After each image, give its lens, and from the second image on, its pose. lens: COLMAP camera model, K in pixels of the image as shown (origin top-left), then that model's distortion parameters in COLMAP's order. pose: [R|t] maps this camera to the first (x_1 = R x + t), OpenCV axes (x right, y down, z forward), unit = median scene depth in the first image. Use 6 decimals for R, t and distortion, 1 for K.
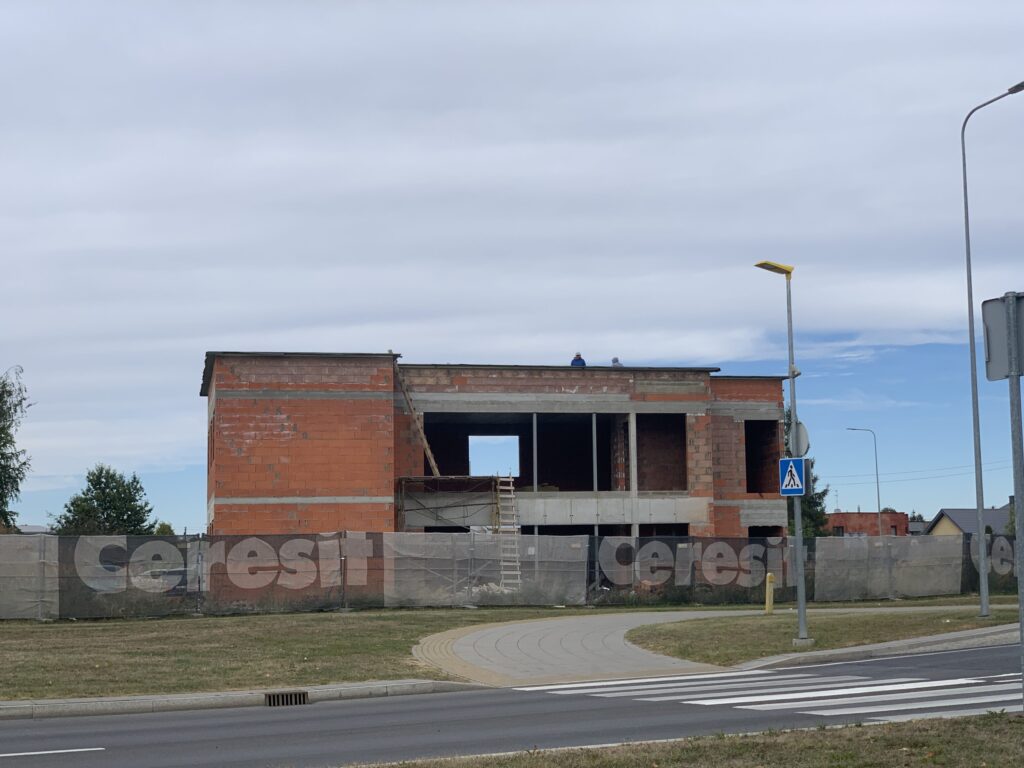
lens RADIAL K [[1544.3, 0, 512.0], [0, 1544.3, 384.0], [0, 0, 1]] dist [0.100812, -0.015887]
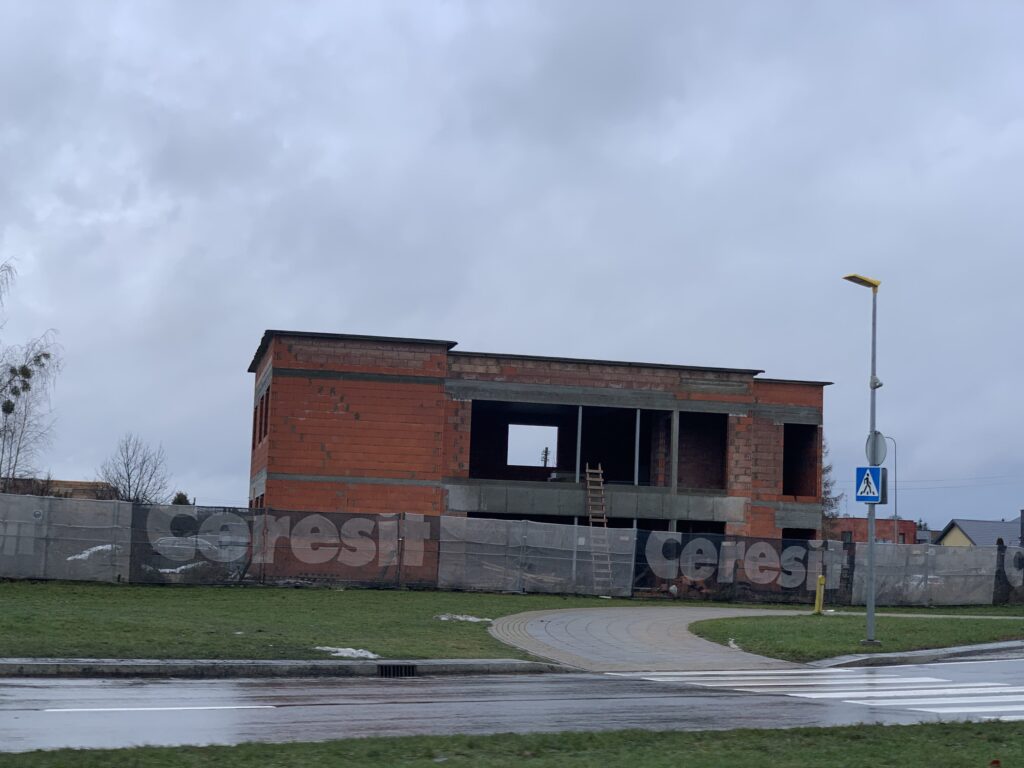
lens RADIAL K [[1544.3, 0, 512.0], [0, 1544.3, 384.0], [0, 0, 1]] dist [0.100812, -0.015887]
pose [[0.998693, 0.050842, -0.005153, -0.027986], [-0.050799, 0.998676, 0.008102, -0.001612], [0.005558, -0.007829, 0.999954, -0.018550]]
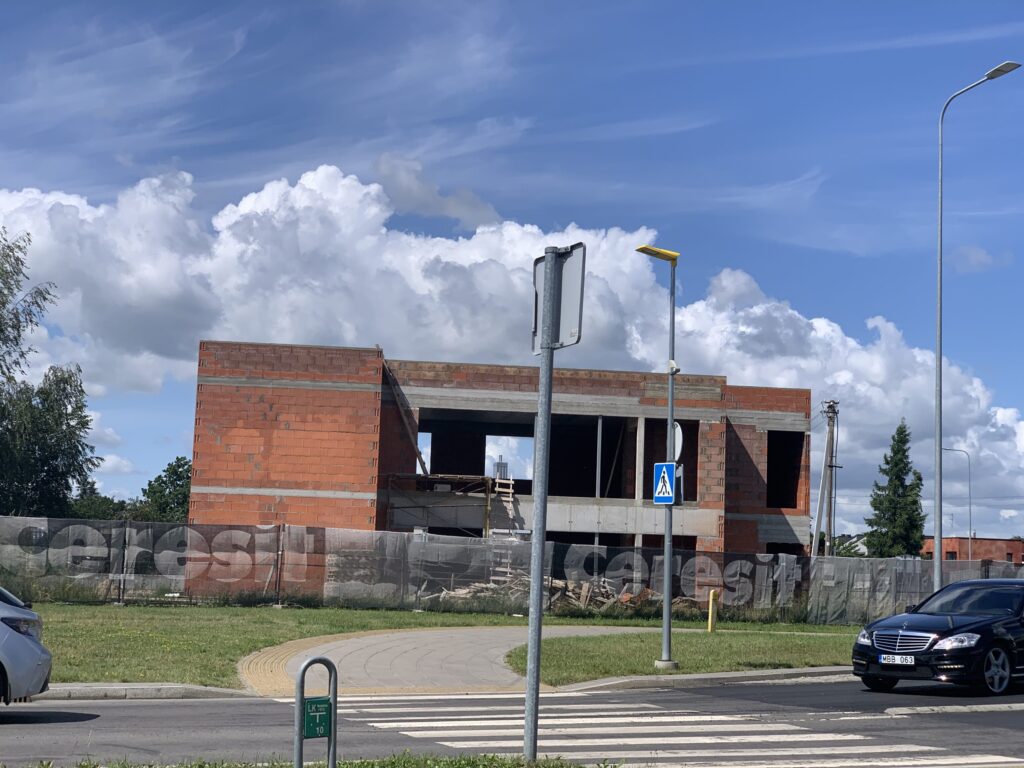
lens RADIAL K [[1560.2, 0, 512.0], [0, 1560.2, 384.0], [0, 0, 1]] dist [0.031011, 0.059576]
pose [[0.995826, 0.039605, -0.082235, 0.084556], [-0.039901, 0.999202, -0.001958, 0.003544], [0.082092, 0.005231, 0.996611, 0.039363]]
